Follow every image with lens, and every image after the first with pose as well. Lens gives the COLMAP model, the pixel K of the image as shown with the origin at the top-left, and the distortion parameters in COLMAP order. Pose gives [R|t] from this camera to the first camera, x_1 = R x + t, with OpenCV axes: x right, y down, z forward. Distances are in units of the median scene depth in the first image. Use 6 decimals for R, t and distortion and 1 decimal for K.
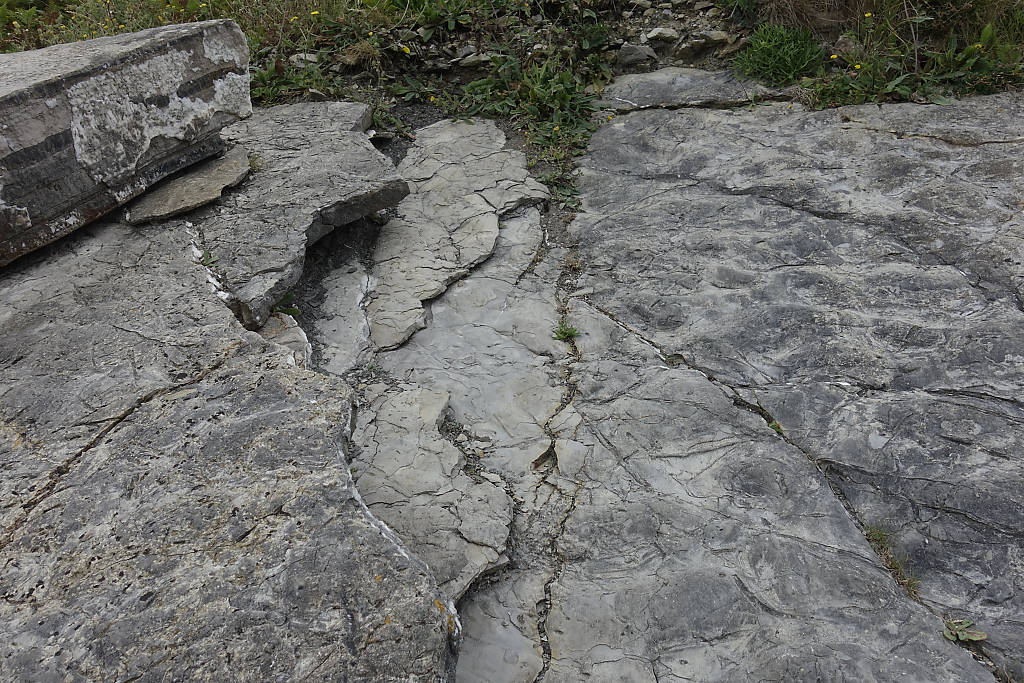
lens RADIAL K [[827.7, 0, 512.0], [0, 827.7, 341.5], [0, 0, 1]] dist [-0.014493, -0.012389]
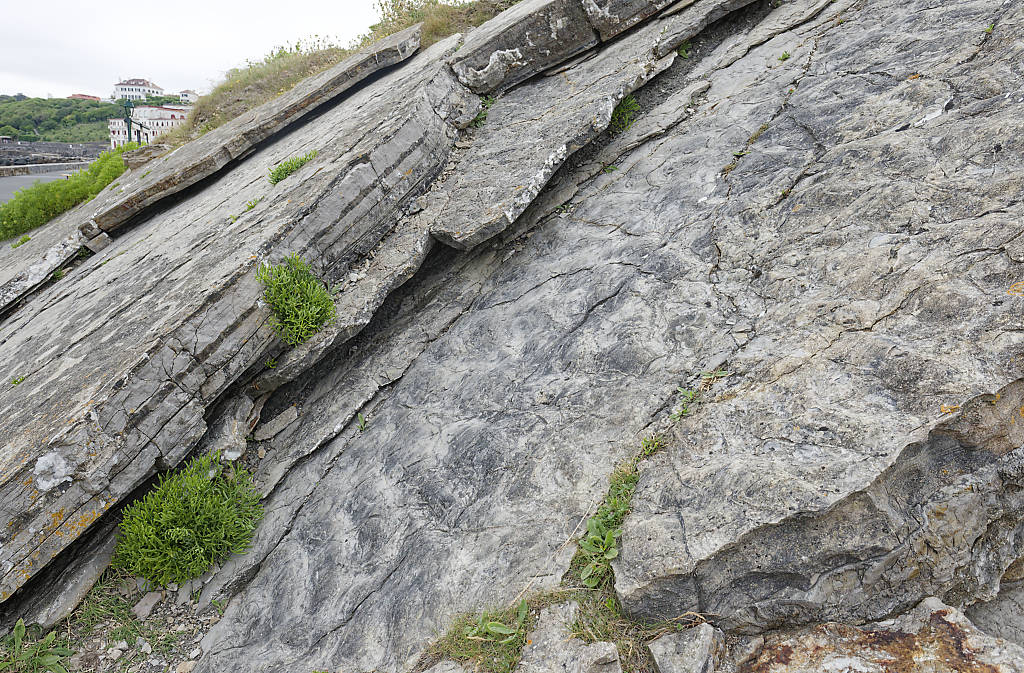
lens RADIAL K [[676.0, 0, 512.0], [0, 676.0, 336.5], [0, 0, 1]] dist [0.001853, 0.000438]
pose [[0.495897, 0.289319, -0.818768, 1.062940], [-0.049207, 0.950714, 0.306141, 0.138269], [0.866986, -0.111526, 0.485693, -0.389050]]
